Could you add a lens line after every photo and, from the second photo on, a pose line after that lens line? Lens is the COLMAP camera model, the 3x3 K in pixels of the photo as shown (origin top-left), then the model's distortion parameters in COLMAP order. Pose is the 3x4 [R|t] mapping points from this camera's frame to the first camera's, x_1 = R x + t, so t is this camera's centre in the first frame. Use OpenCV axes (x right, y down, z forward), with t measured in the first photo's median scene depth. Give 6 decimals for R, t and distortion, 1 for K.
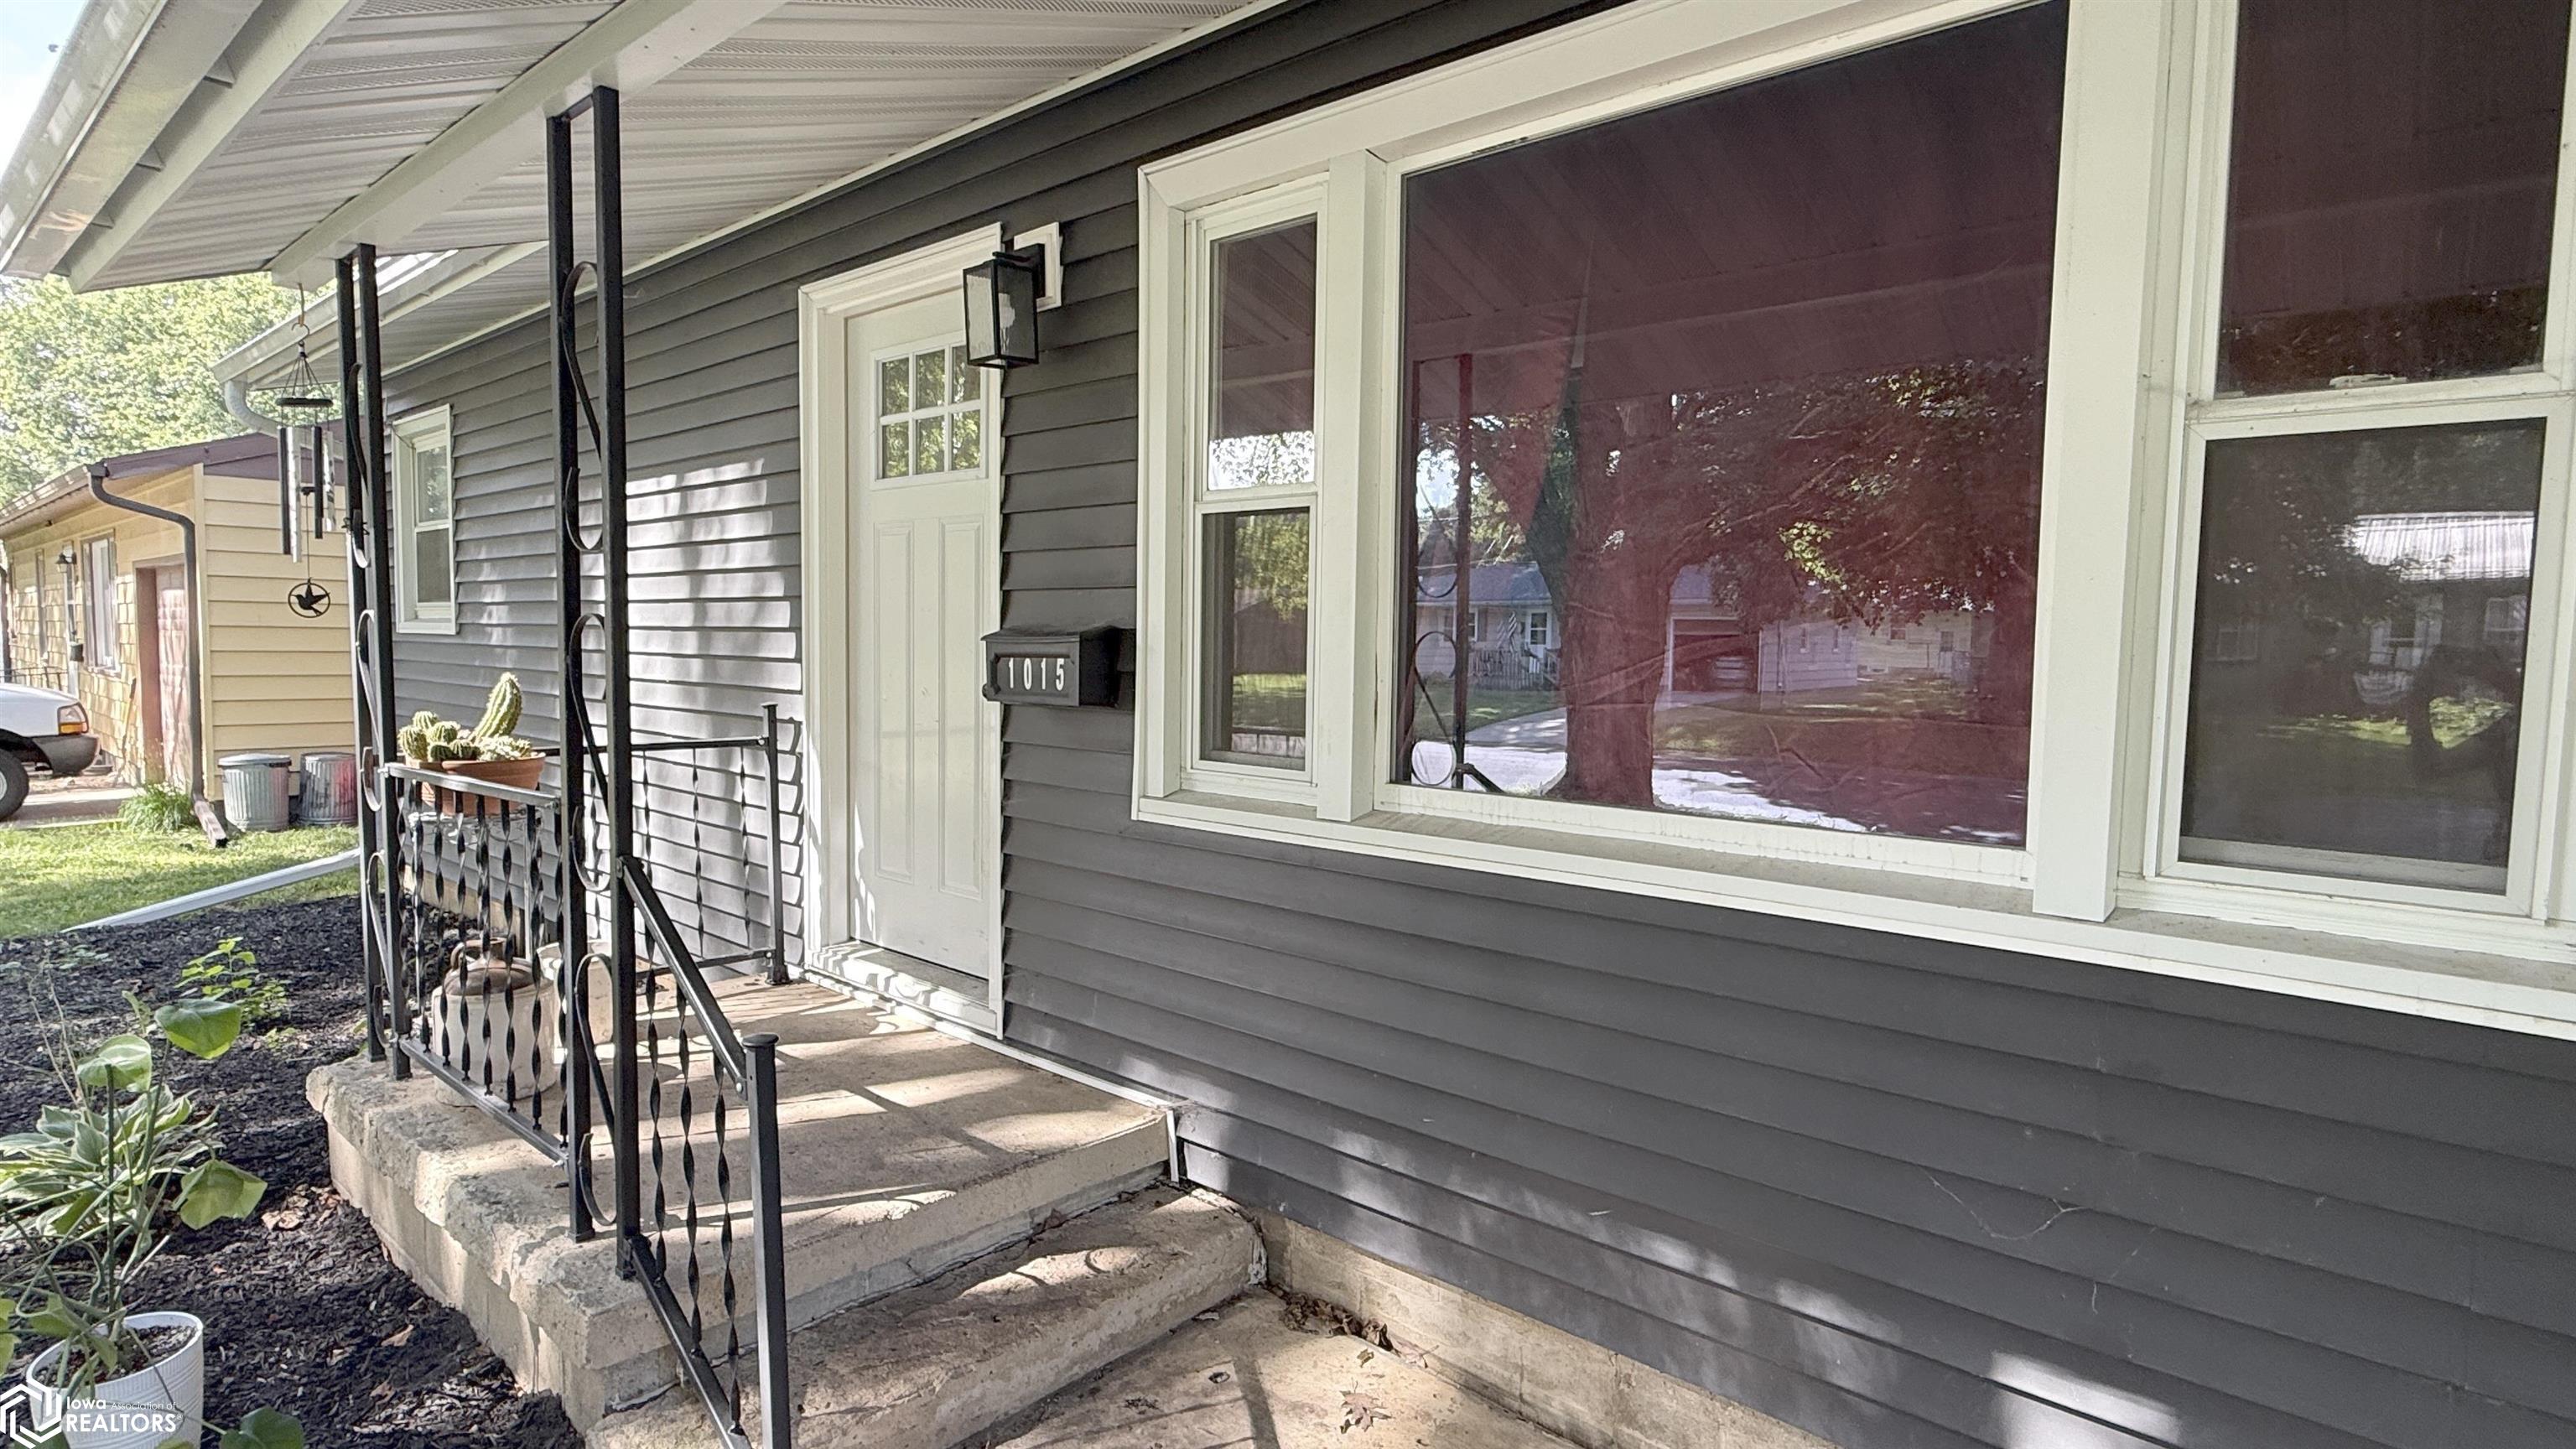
lens RADIAL K [[1306.4, 0, 1288.0], [0, 1306.4, 724.5], [0, 0, 1]] dist [0.001070, 0.000161]
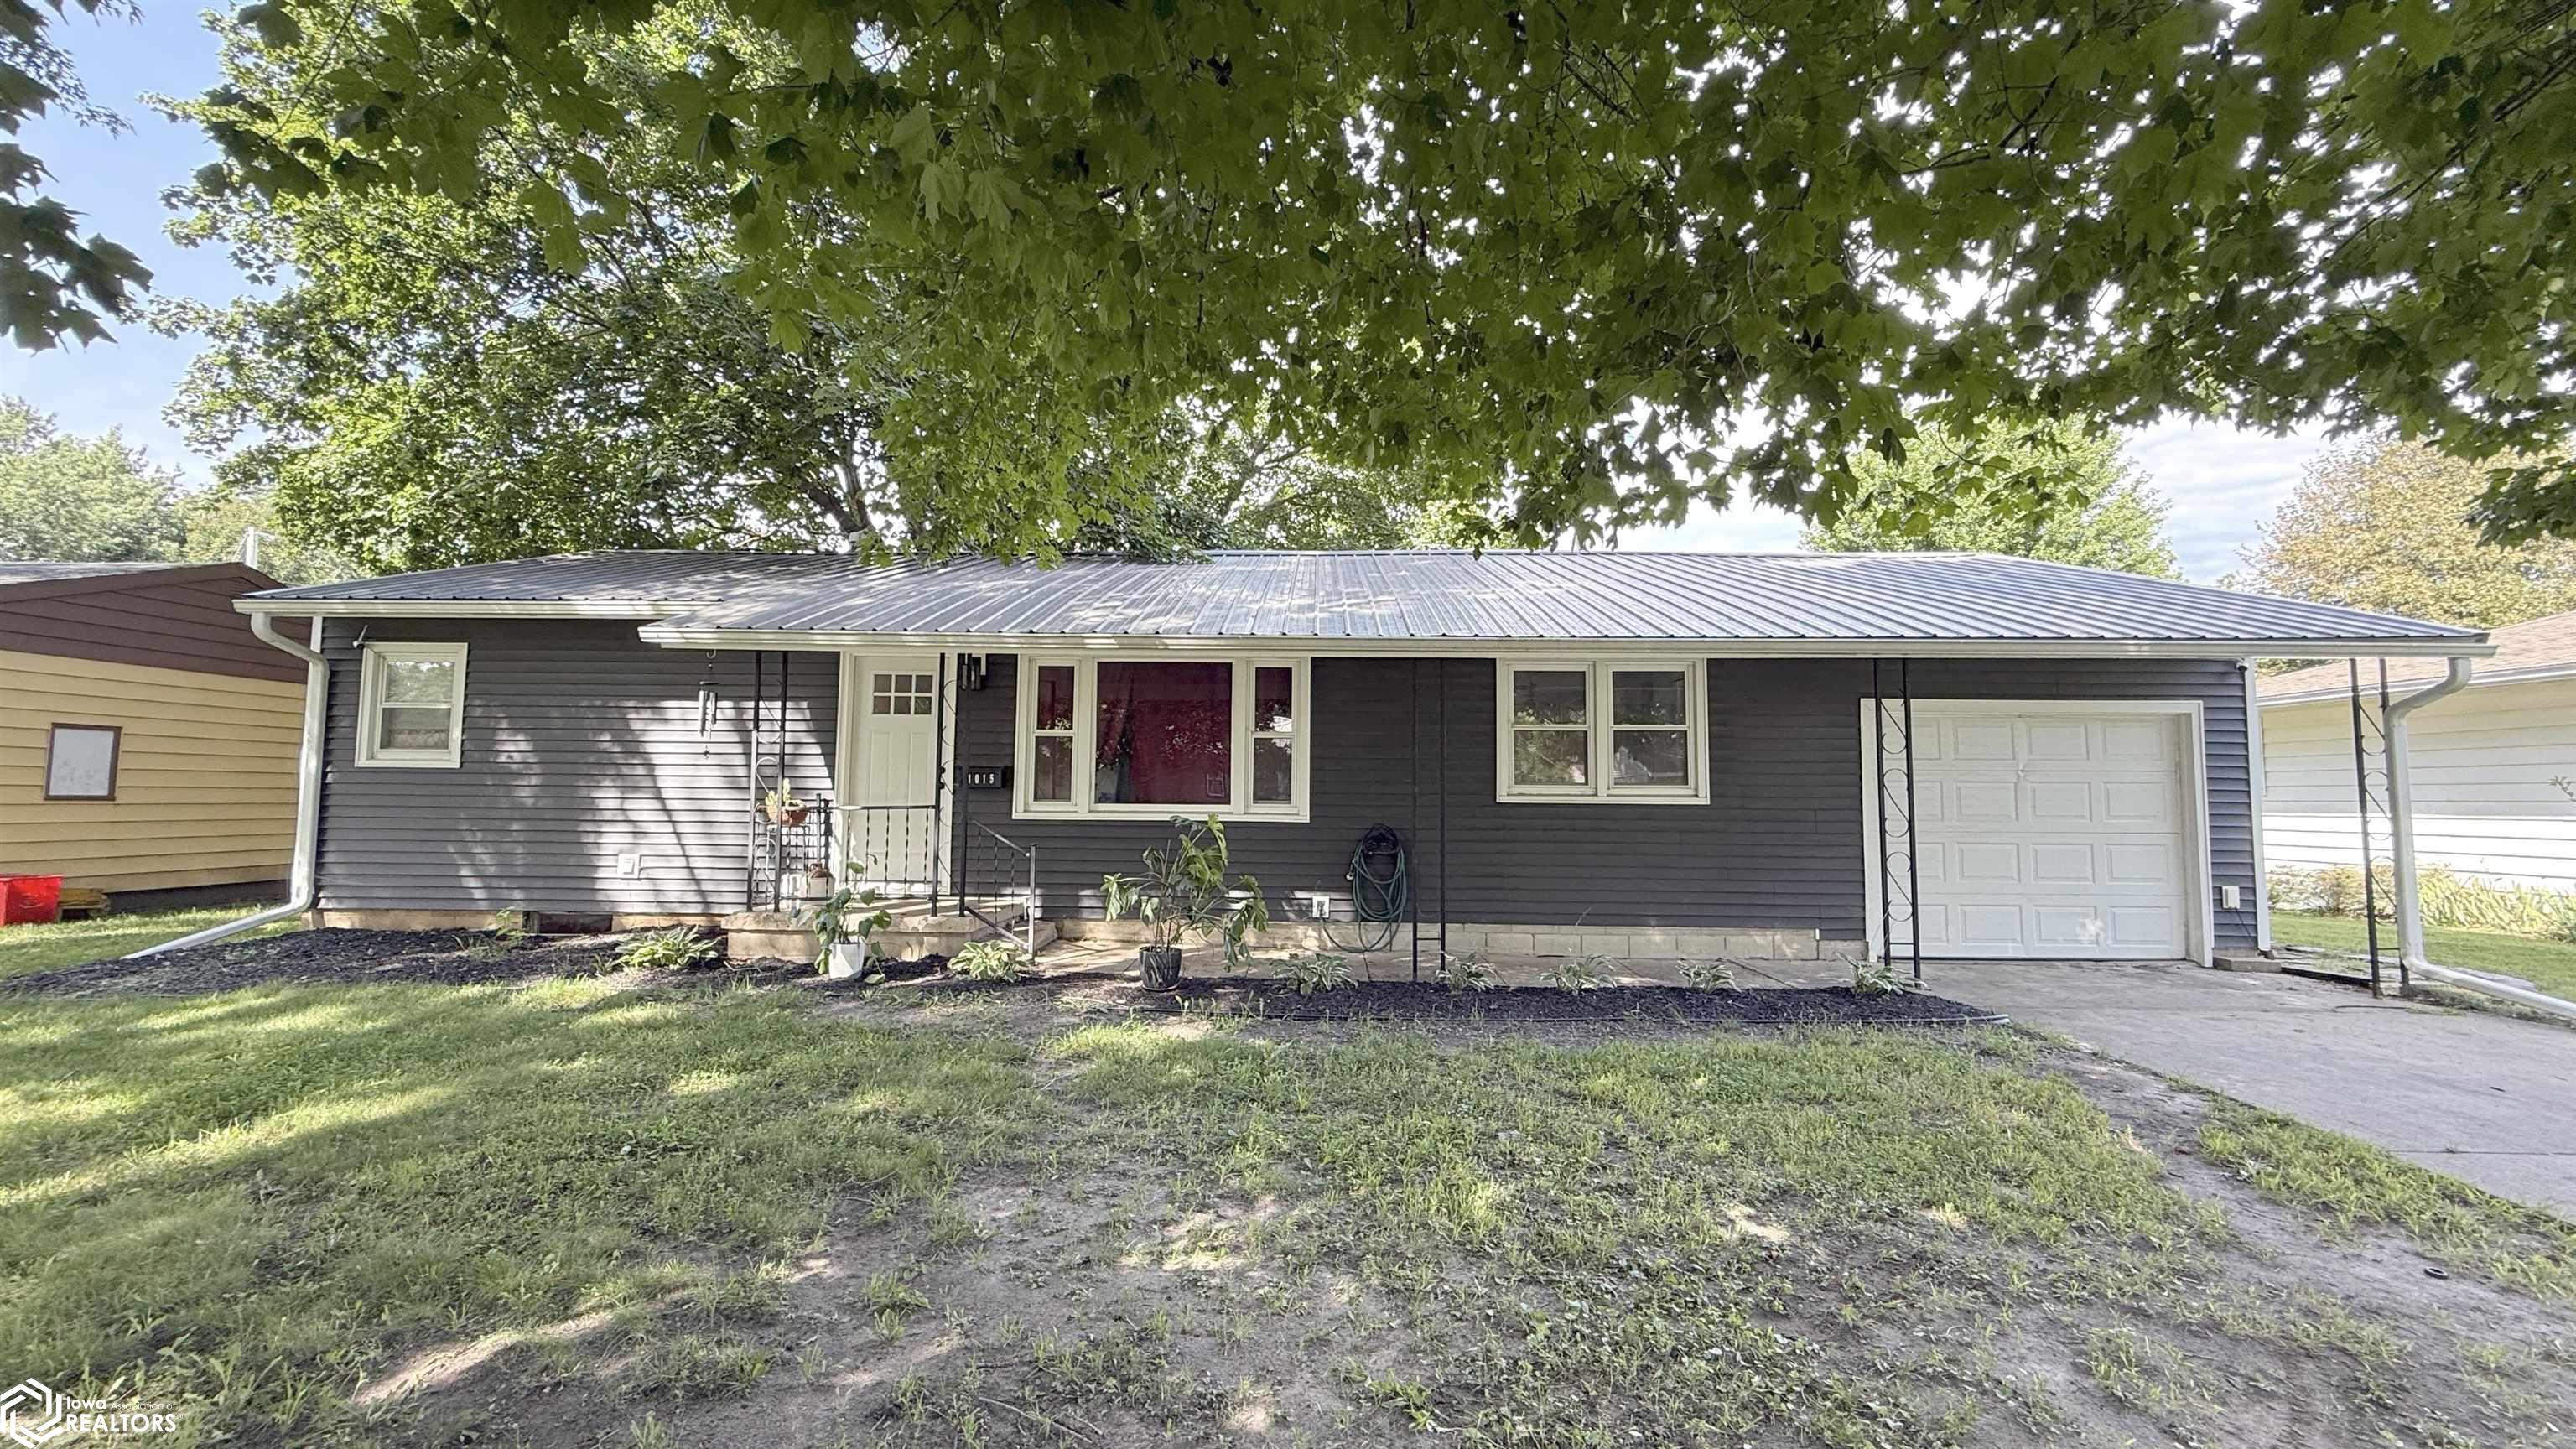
lens RADIAL K [[1026.7, 0, 1279.8], [0, 1026.7, 726.9], [0, 0, 1]] dist [-0.000814, -0.000253]
pose [[0.772497, 0.033457, 0.634137, -1.258369], [0.042828, 0.993592, -0.104594, 0.137549], [-0.633573, 0.107957, 0.766114, -1.545319]]
